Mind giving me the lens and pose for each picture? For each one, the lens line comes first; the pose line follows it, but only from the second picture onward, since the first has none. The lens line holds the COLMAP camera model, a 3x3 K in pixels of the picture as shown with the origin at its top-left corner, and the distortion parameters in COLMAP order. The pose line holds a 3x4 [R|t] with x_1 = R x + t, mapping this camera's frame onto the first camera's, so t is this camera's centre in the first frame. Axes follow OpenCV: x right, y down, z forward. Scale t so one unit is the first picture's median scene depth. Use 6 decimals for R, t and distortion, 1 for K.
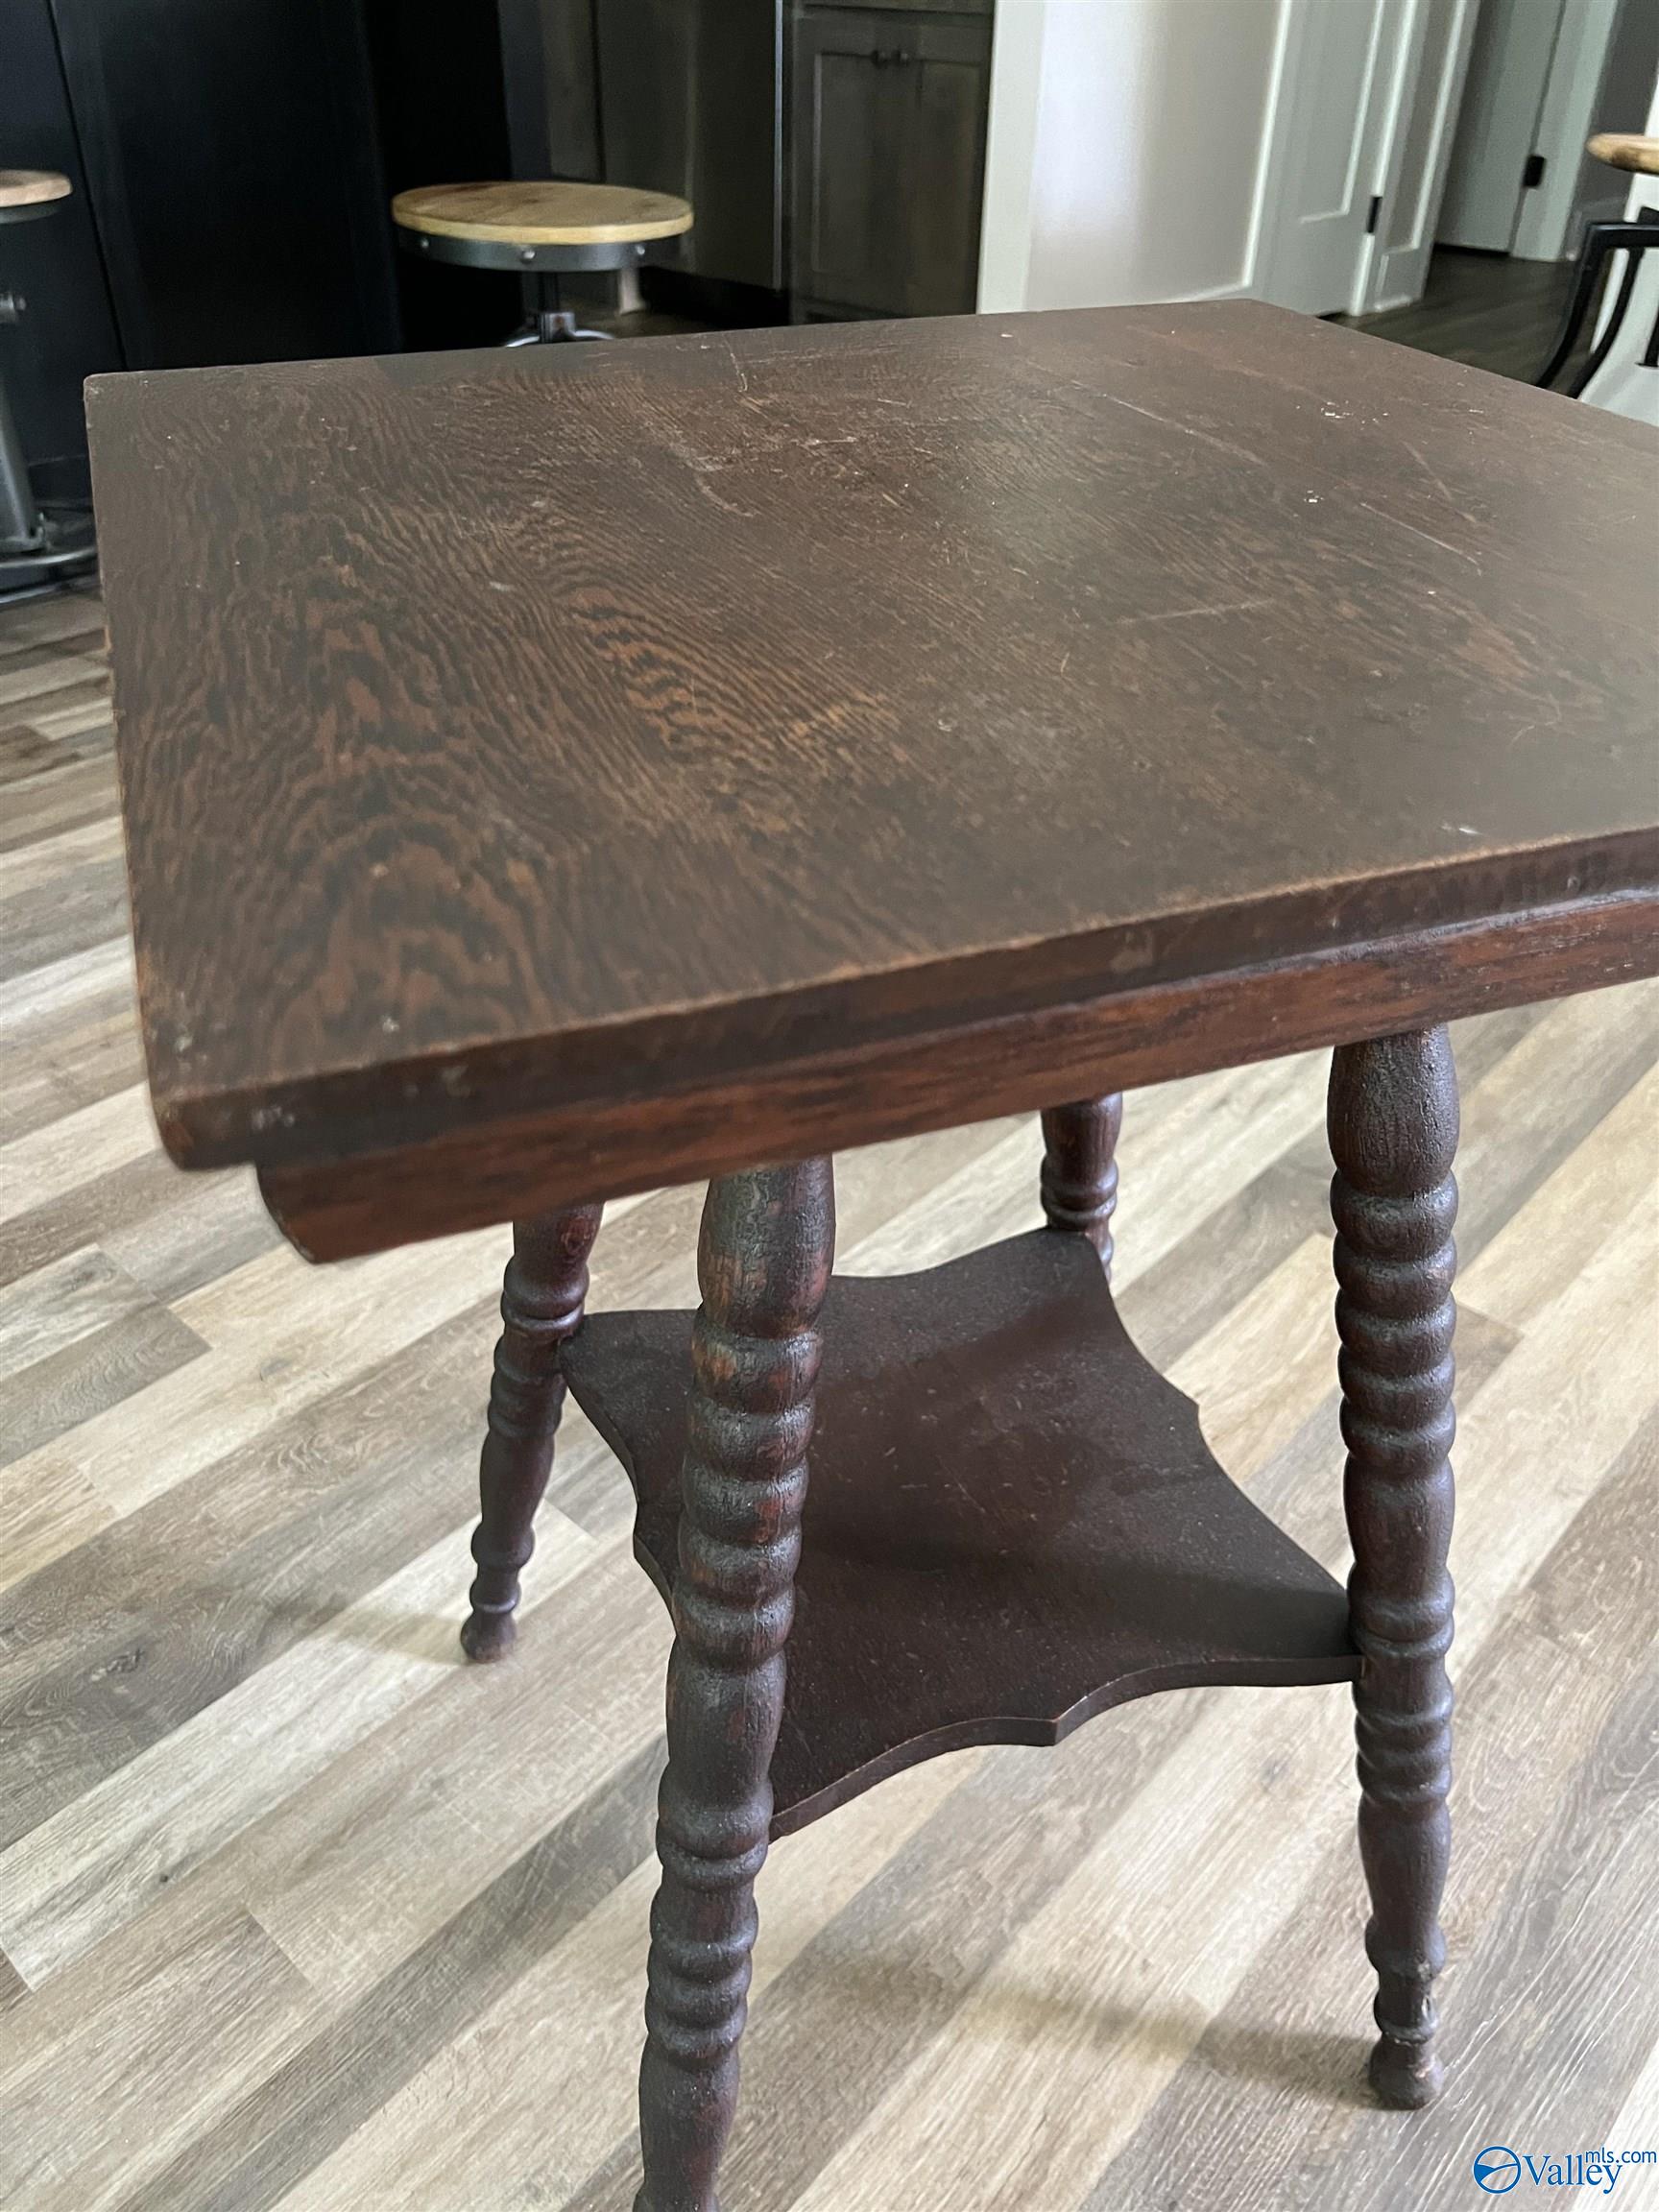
lens RADIAL K [[1678.4, 0, 821.1], [0, 1678.4, 1115.1], [0, 0, 1]] dist [0.044602, -0.058412]
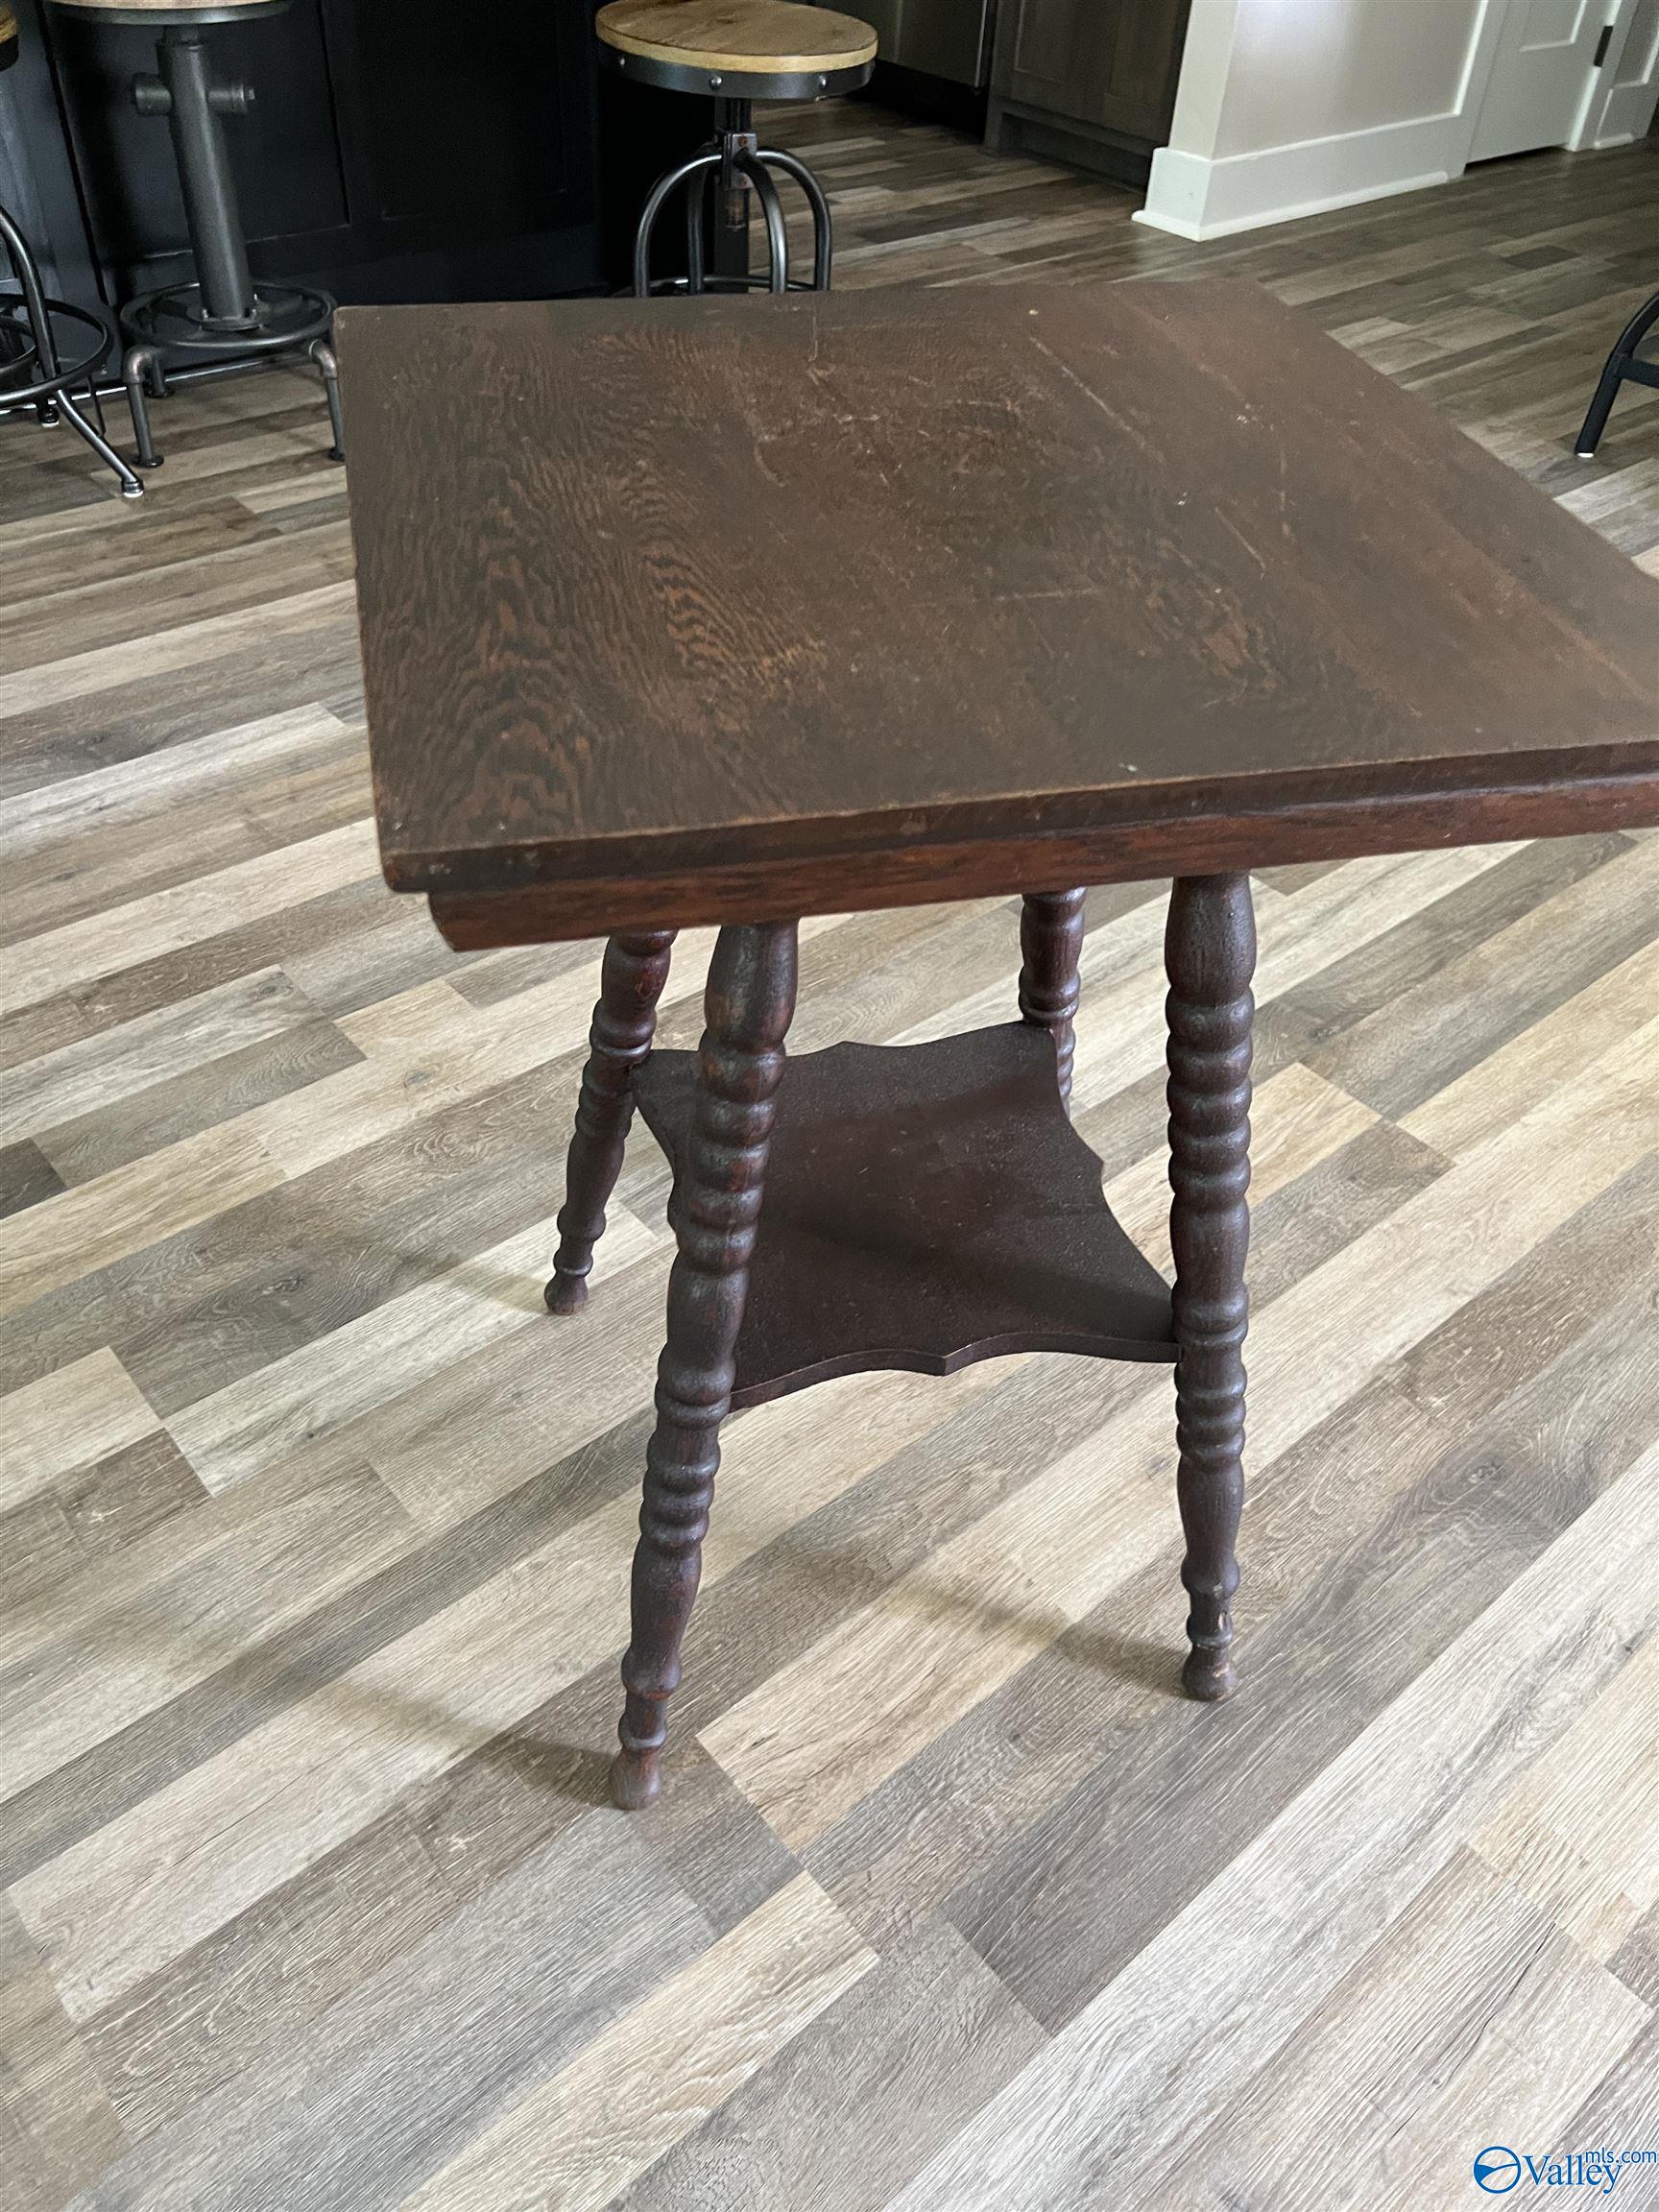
lens RADIAL K [[1678.4, 0, 821.1], [0, 1678.4, 1115.1], [0, 0, 1]] dist [0.044602, -0.058412]
pose [[0.991758, 0.107000, -0.070474, 0.087350], [-0.098236, 0.988159, 0.117858, 0.002954], [0.082251, -0.109964, 0.990527, -0.286623]]
